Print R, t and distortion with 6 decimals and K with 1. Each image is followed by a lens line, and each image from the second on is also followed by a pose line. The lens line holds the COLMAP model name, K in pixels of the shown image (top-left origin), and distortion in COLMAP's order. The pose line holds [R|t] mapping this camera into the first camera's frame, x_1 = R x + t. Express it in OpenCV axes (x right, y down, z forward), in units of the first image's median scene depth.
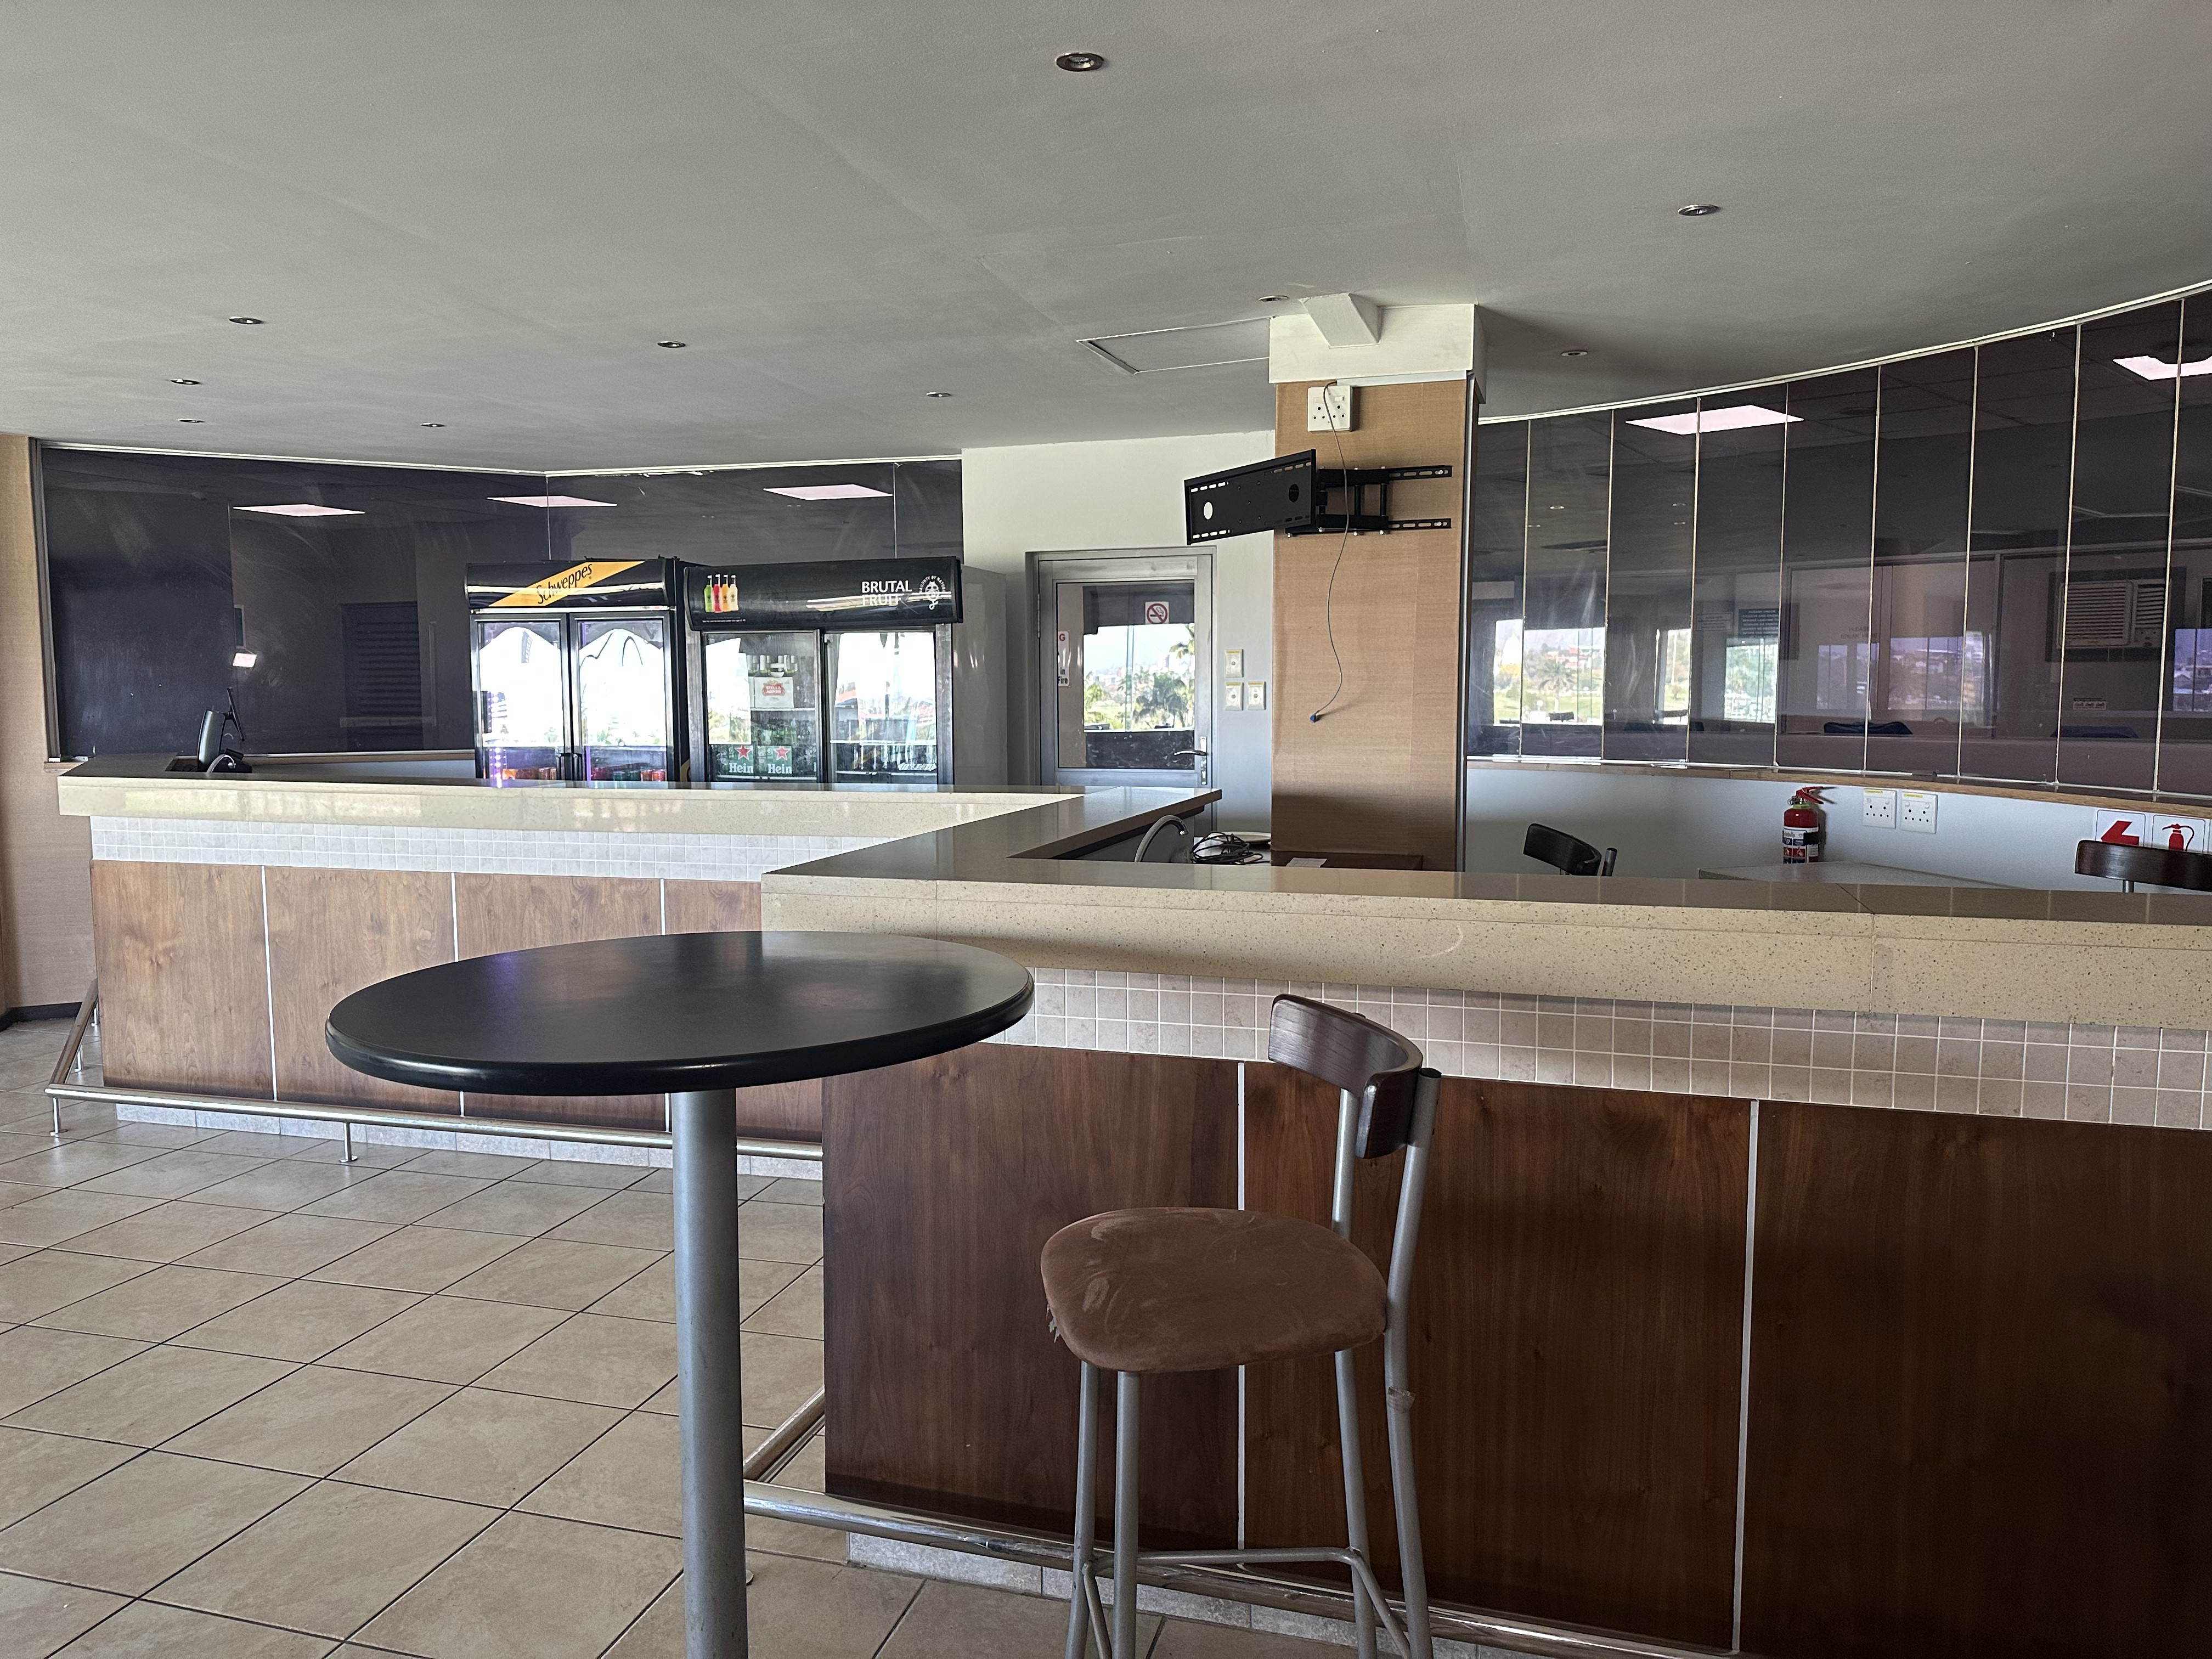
lens RADIAL K [[1540.3, 0, 1106.3], [0, 1540.3, 829.7], [0, 0, 1]] dist [0.019108, -0.037903]
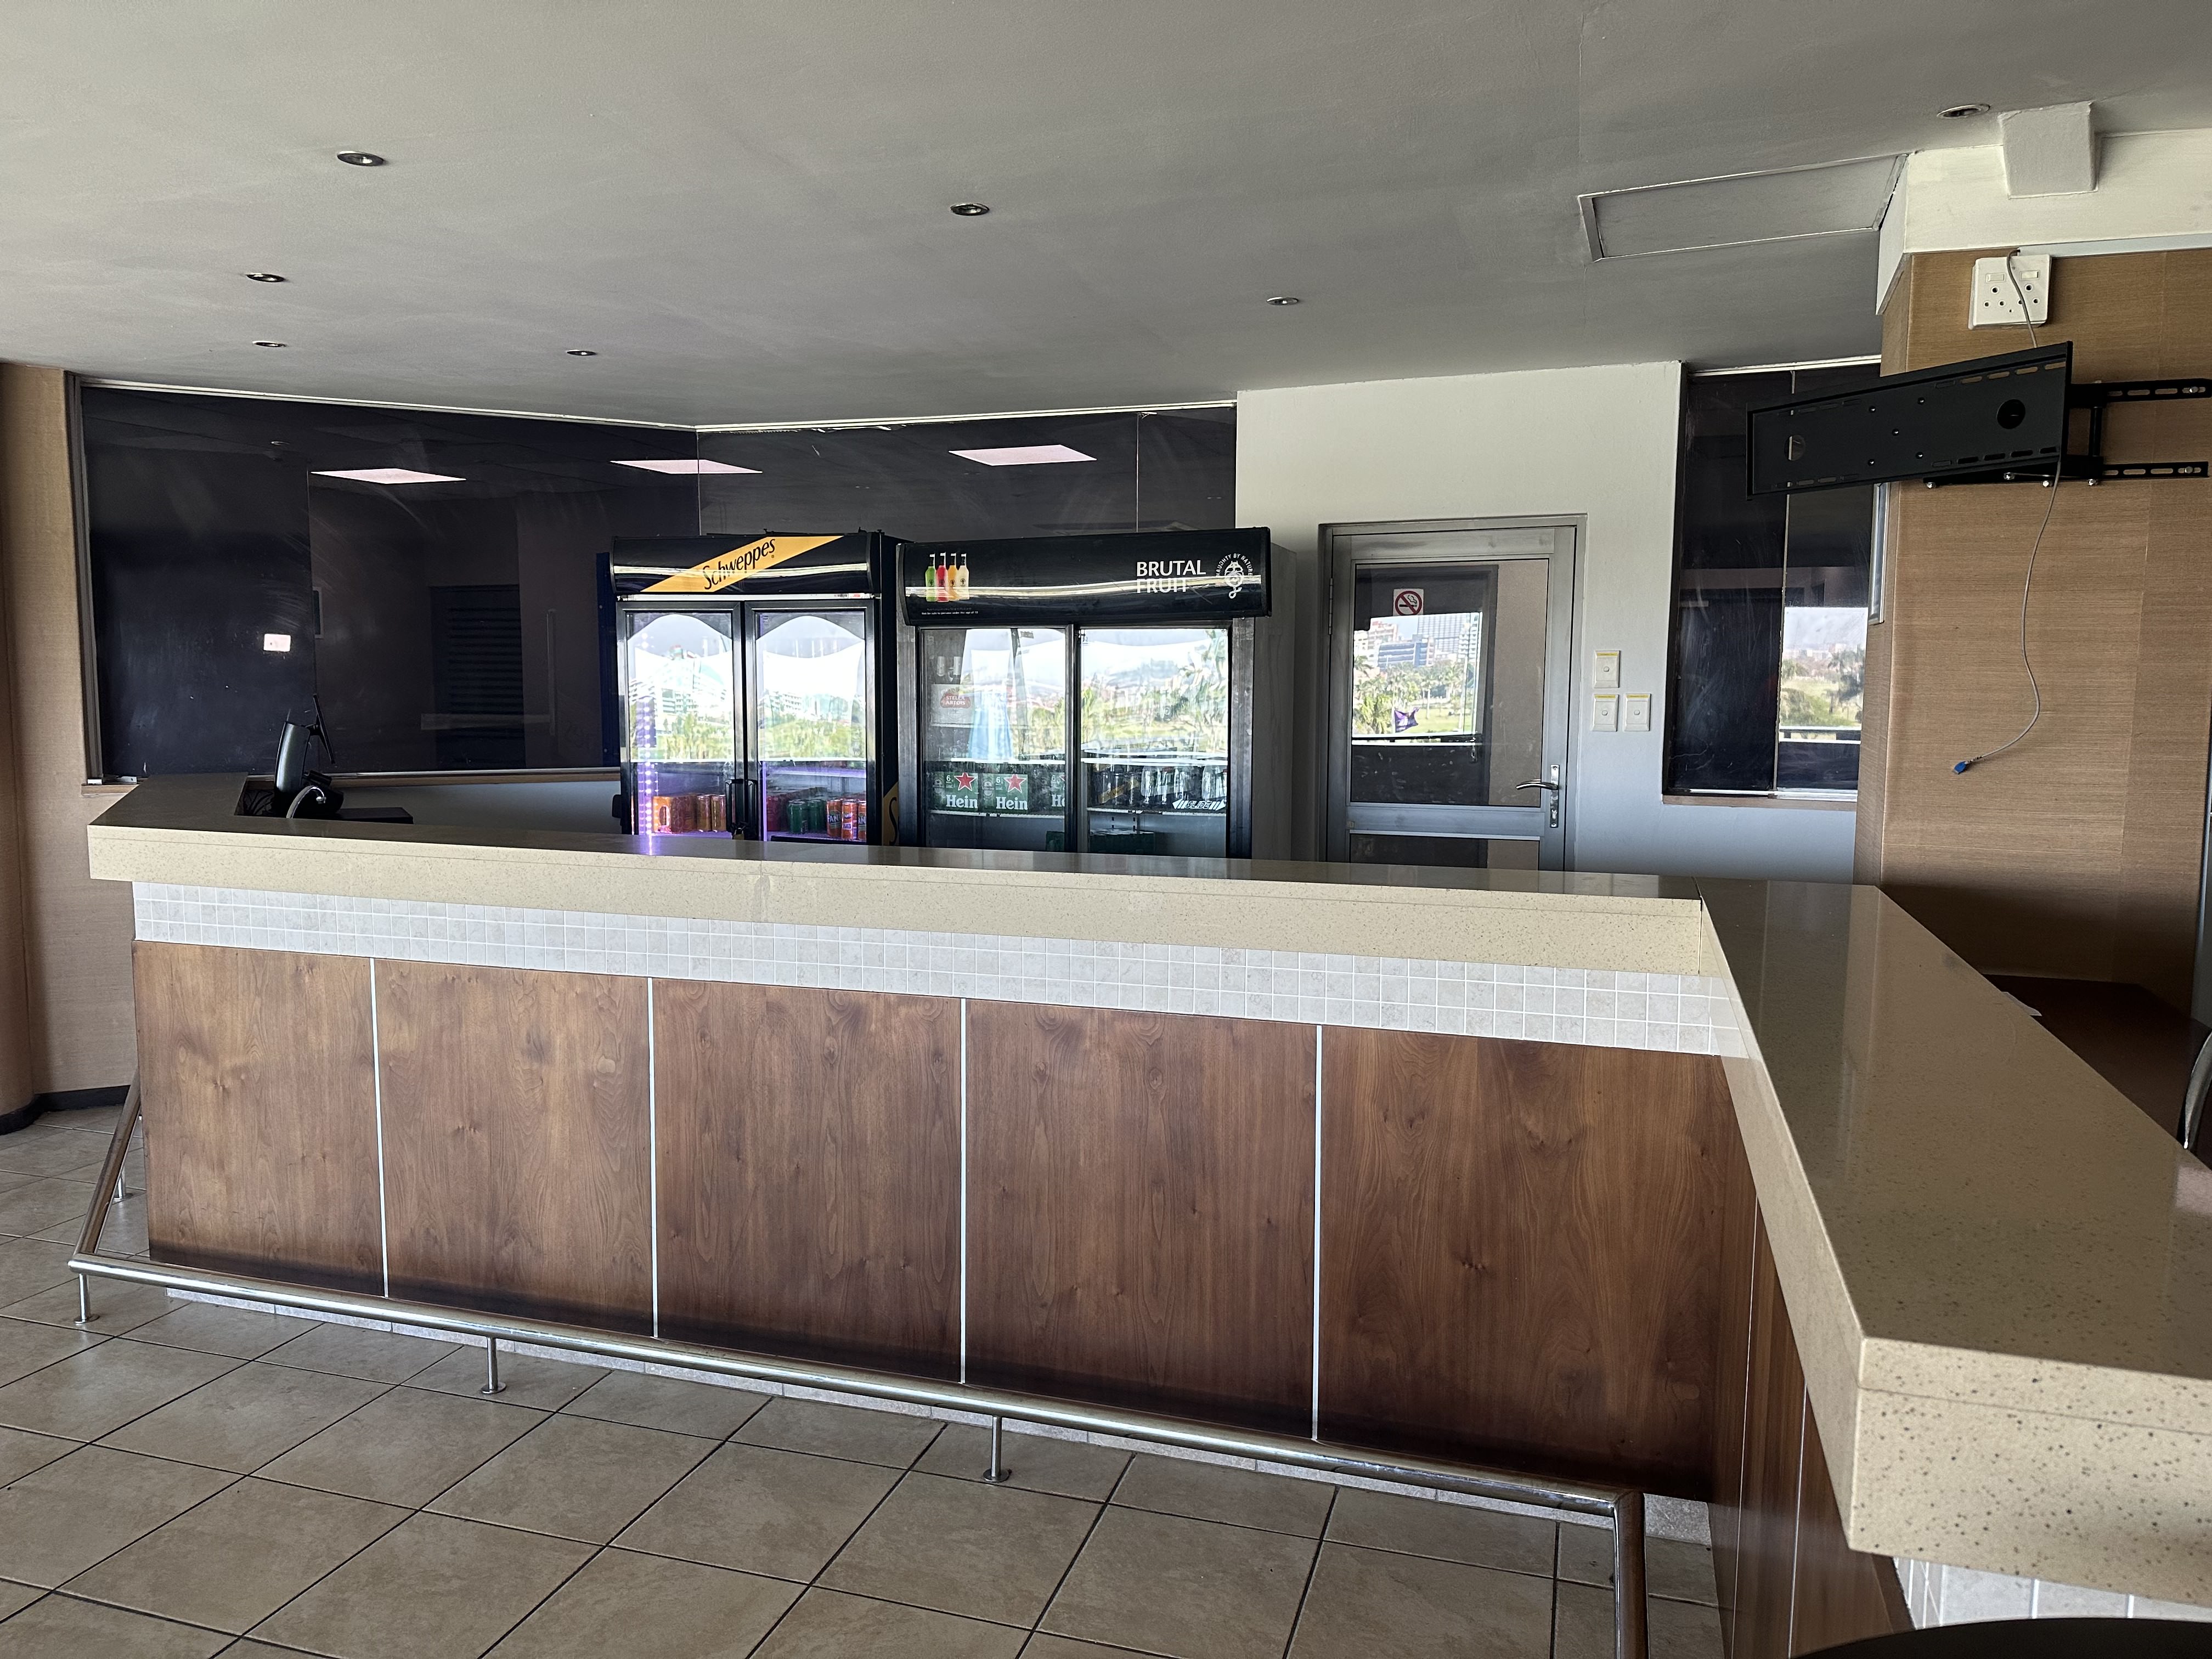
lens RADIAL K [[1540.3, 0, 1104.6], [0, 1540.3, 827.0], [0, 0, 1]] dist [0.019108, -0.037903]
pose [[0.999472, 0.009951, -0.030929, -0.153025], [-0.009804, 0.999940, 0.004909, -0.034324], [0.030976, -0.004603, 0.999510, 0.245553]]
